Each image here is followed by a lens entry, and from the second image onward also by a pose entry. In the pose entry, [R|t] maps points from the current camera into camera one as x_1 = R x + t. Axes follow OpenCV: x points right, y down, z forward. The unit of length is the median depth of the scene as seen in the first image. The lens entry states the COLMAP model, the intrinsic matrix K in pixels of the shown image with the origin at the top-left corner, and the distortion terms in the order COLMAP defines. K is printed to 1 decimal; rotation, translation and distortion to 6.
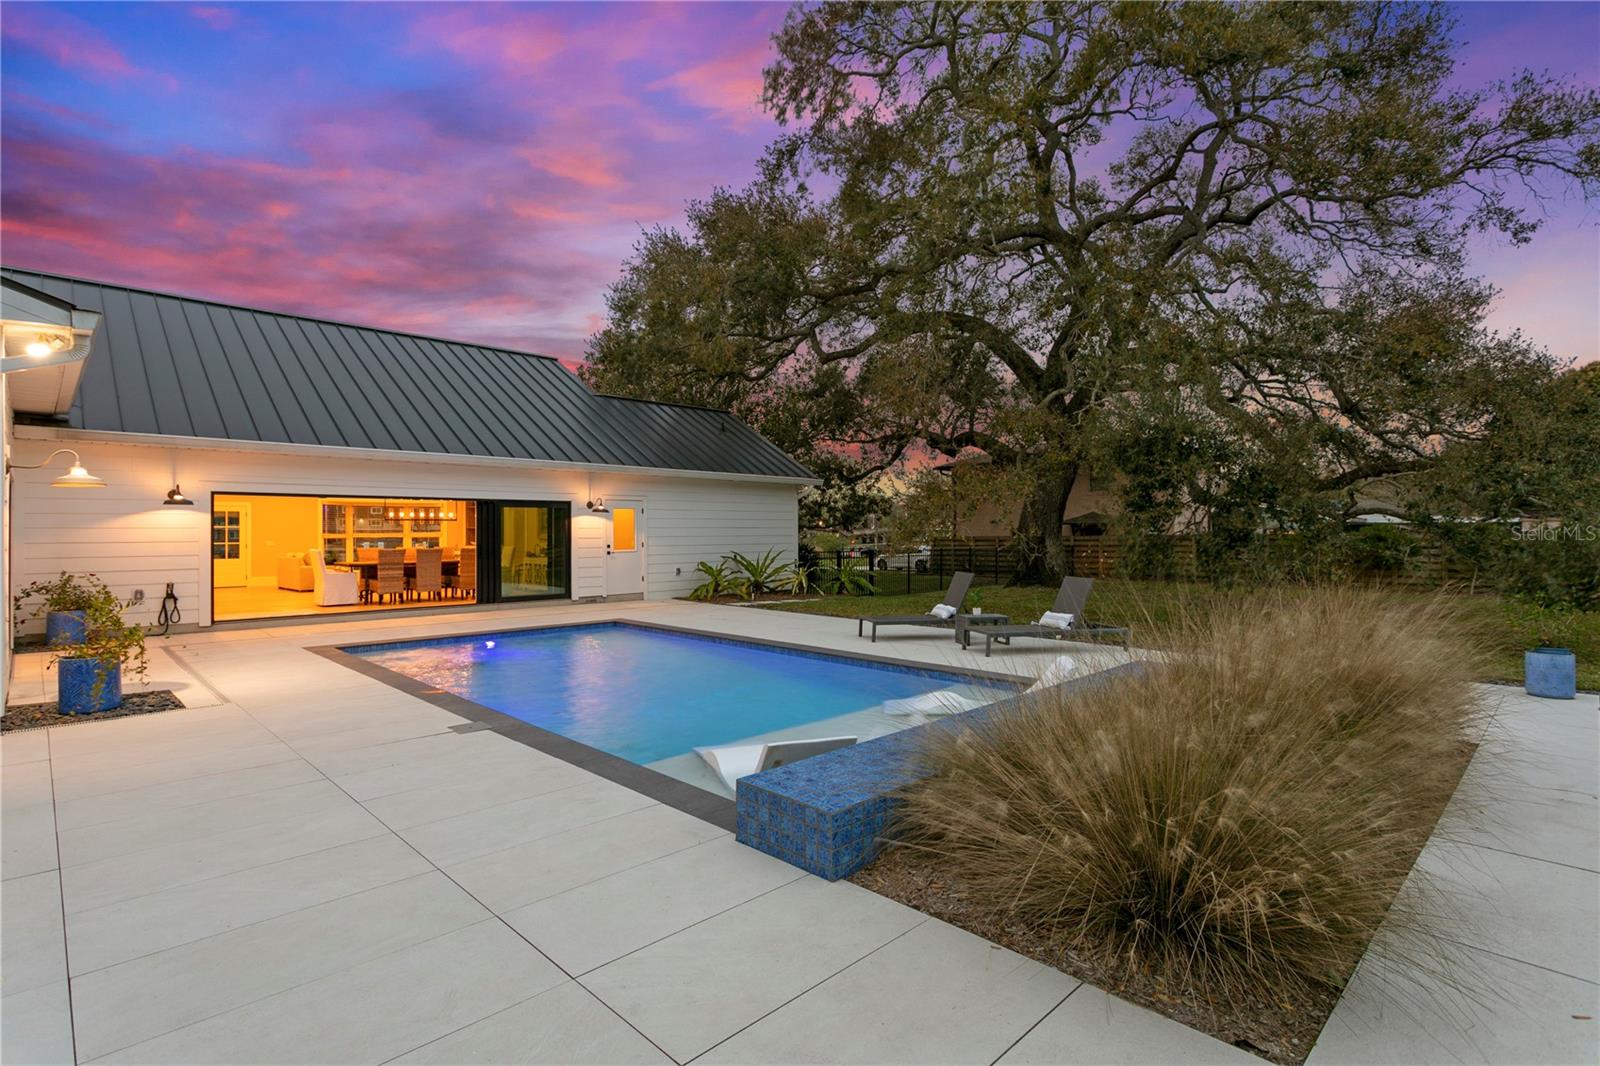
lens RADIAL K [[776.0, 0, 800.0], [0, 776.0, 533.0], [0, 0, 1]] dist [0.001854, 0.000880]
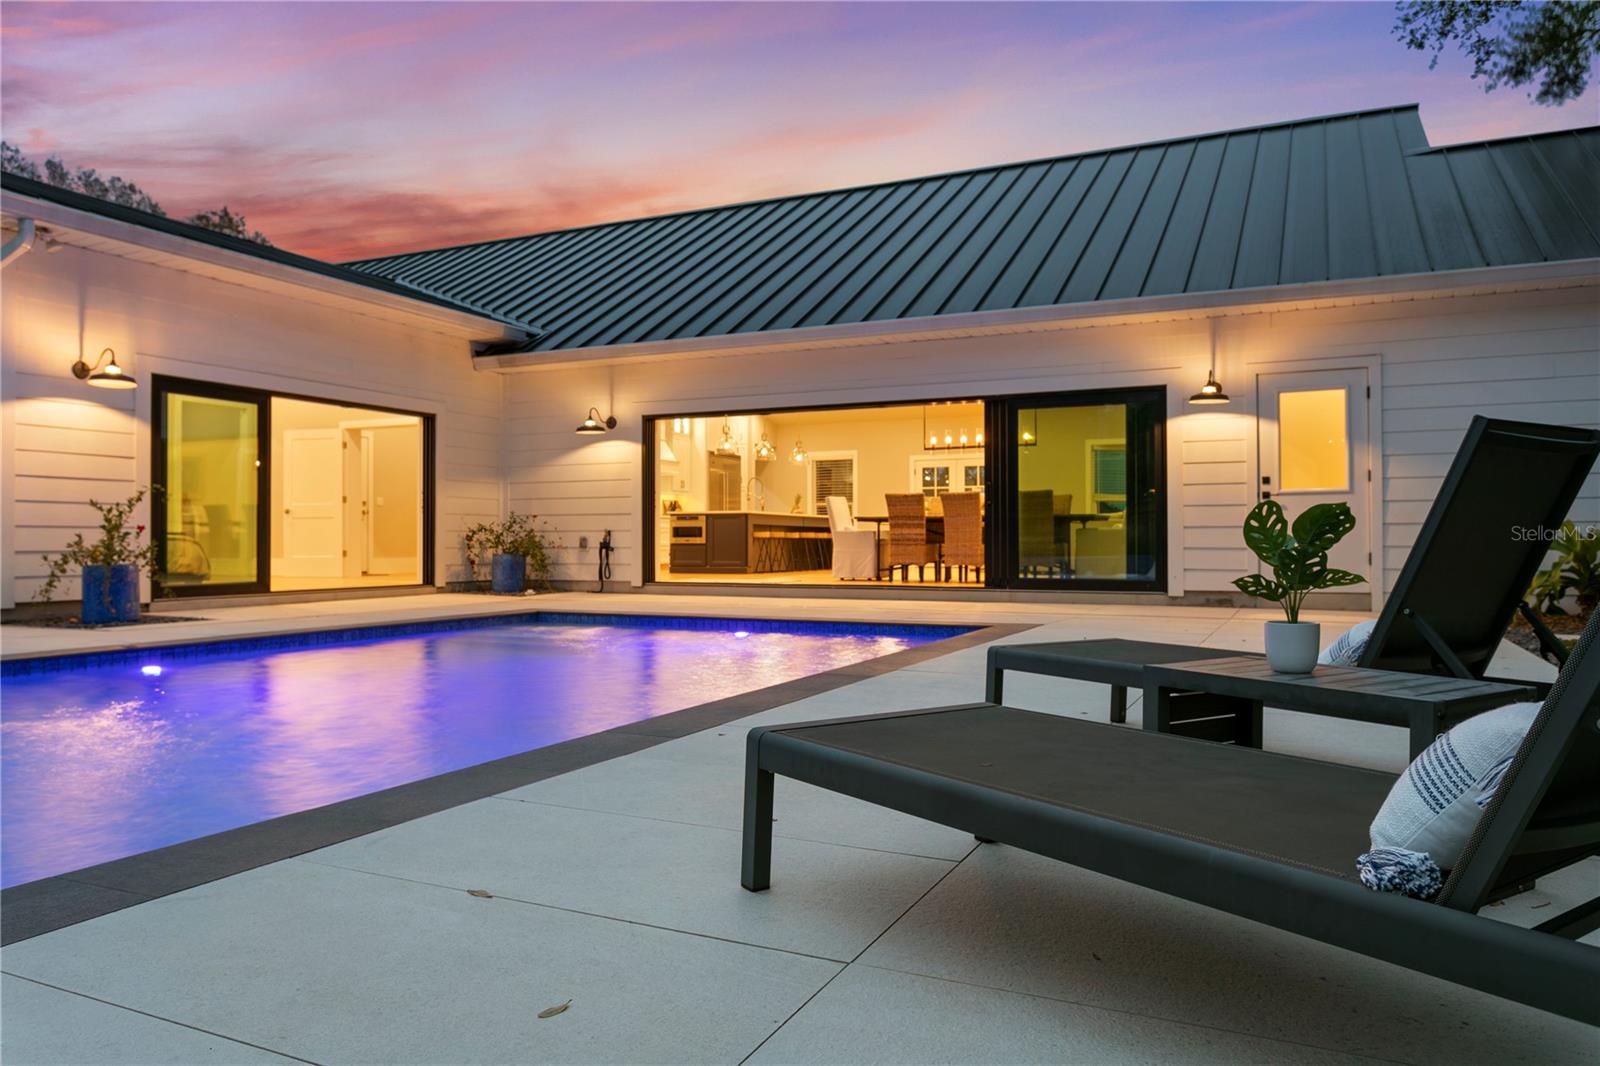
lens RADIAL K [[1144.3, 0, 792.3], [0, 1144.3, 532.9], [0, 0, 1]] dist [-0.032122, 0.054345]
pose [[0.333226, -0.006039, -0.942828, 0.277382], [-0.001316, 0.999976, -0.006871, 0.053226], [0.942846, 0.003530, 0.333210, 0.554389]]
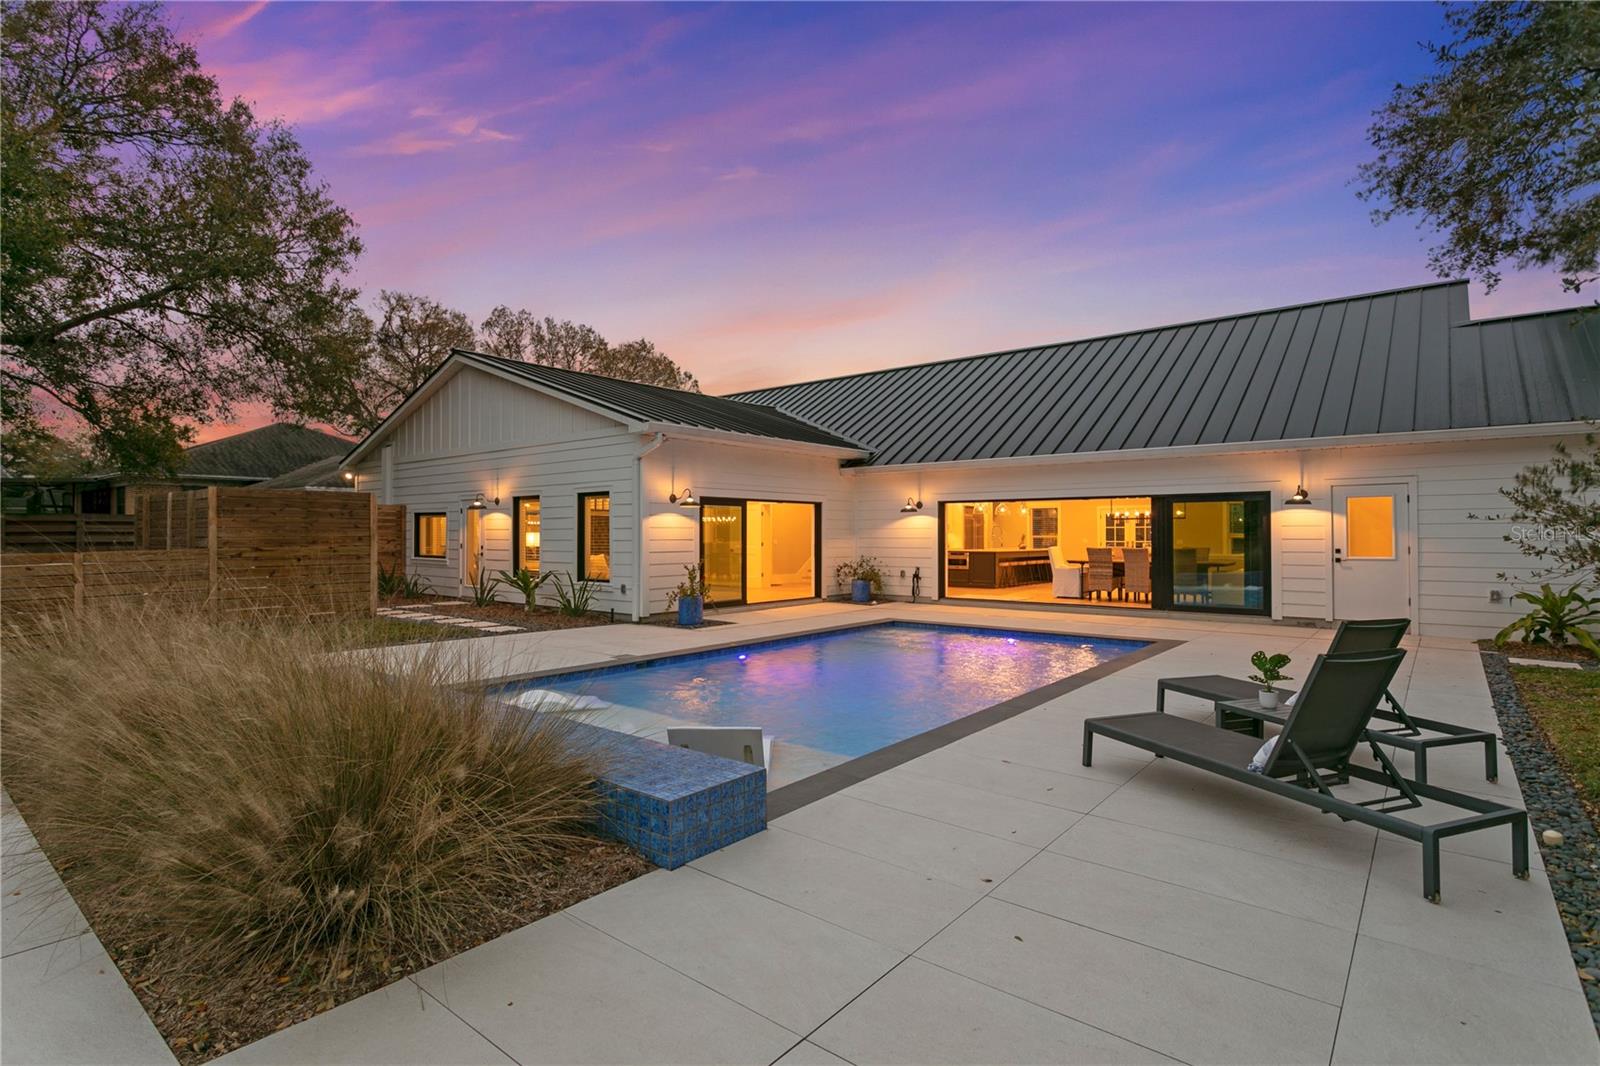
lens RADIAL K [[814.7, 0, 790.1], [0, 814.7, 525.6], [0, 0, 1]] dist [-0.001635, -0.000039]
pose [[0.093055, -0.007877, -0.995630, 0.464496], [-0.000746, 0.999968, -0.007981, 0.000355], [0.995661, 0.001485, 0.093046, 0.445878]]
